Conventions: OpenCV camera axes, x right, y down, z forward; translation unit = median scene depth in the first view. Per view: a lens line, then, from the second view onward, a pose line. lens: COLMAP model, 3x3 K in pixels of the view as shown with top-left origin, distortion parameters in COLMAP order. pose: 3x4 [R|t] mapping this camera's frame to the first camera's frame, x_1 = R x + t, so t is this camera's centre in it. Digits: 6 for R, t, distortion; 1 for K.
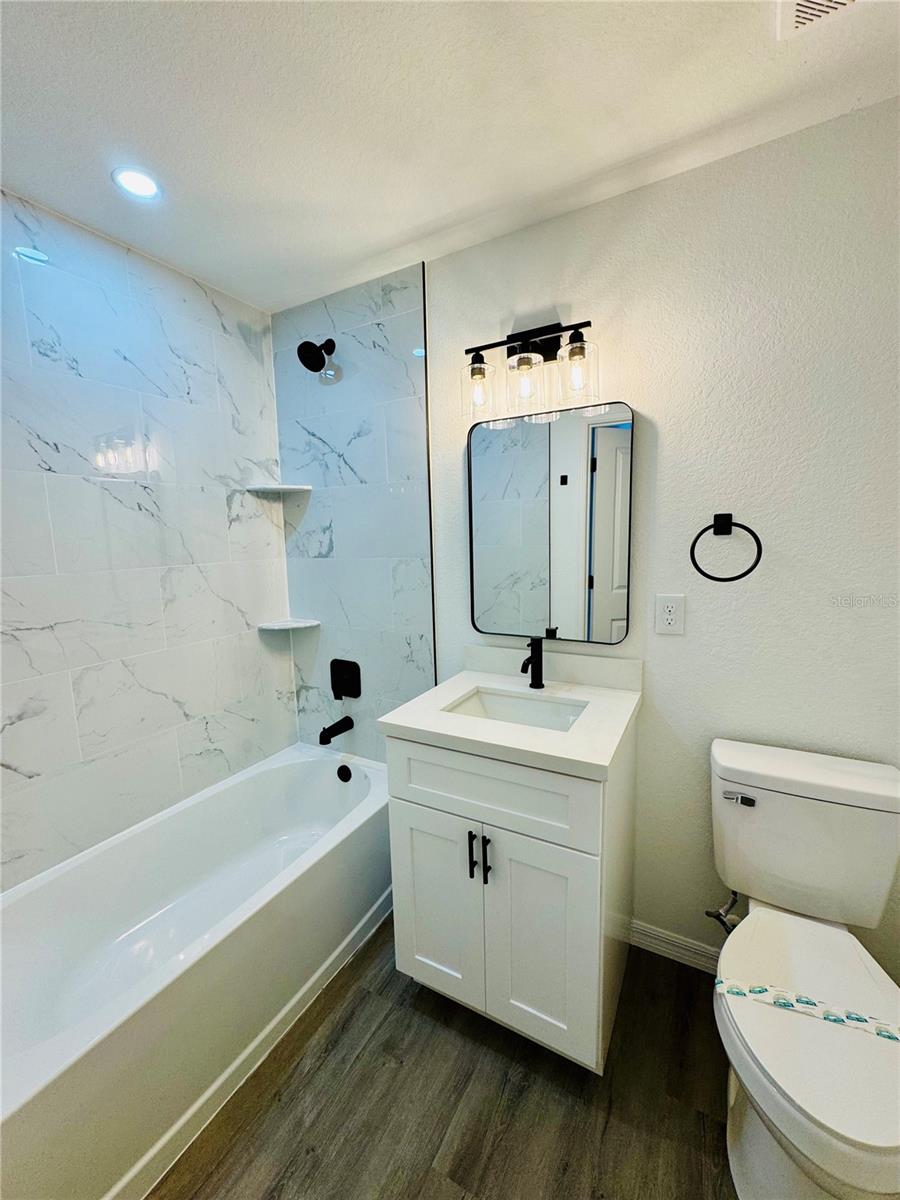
lens RADIAL K [[481.8, 0, 454.3], [0, 481.8, 598.6], [0, 0, 1]] dist [0.004095, 0.000238]
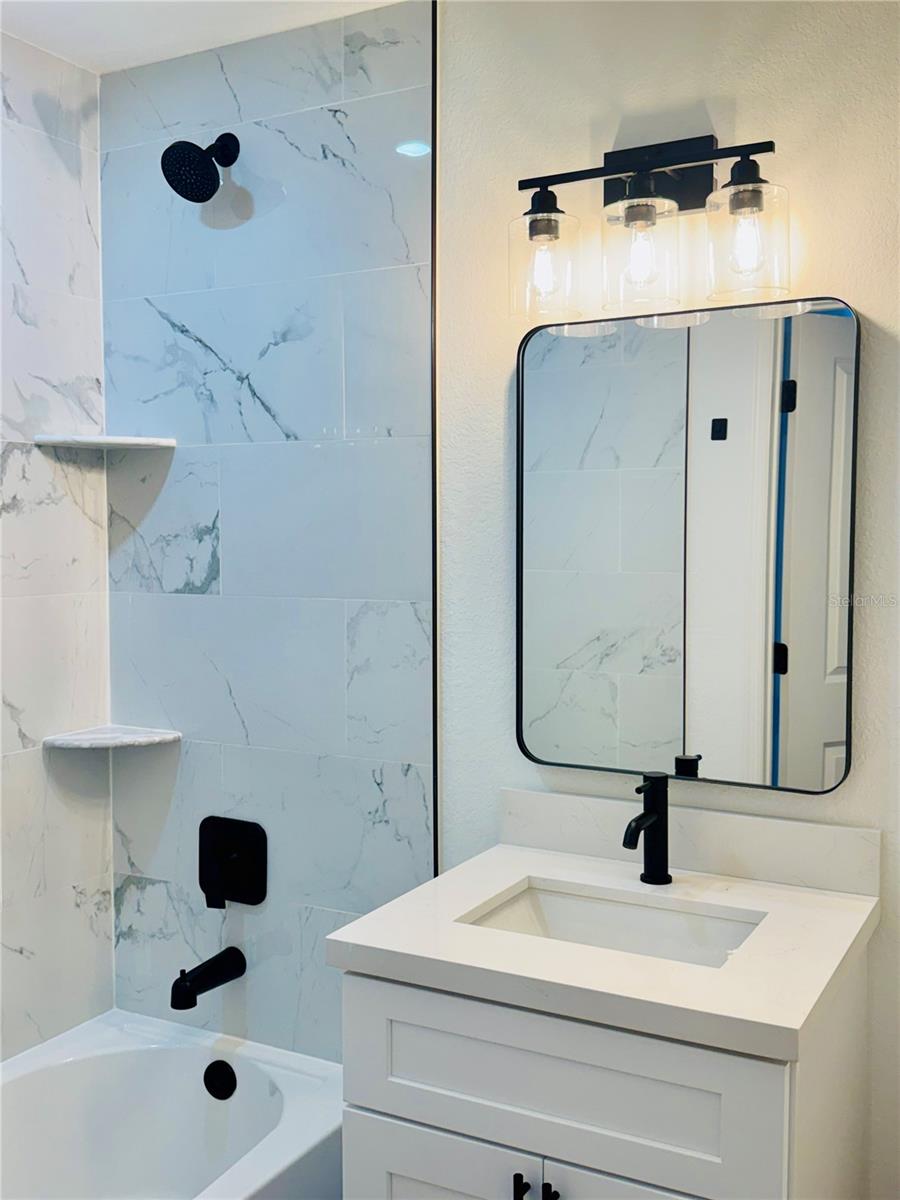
lens RADIAL K [[1227.3, 0, 450.5], [0, 1227.3, 602.8], [0, 0, 1]] dist [0.094300, 0.000000]
pose [[0.999712, 0.023353, 0.005556, -0.036587], [-0.022909, 0.997297, -0.069815, 0.001089], [-0.007171, 0.069668, 0.997544, -0.191863]]
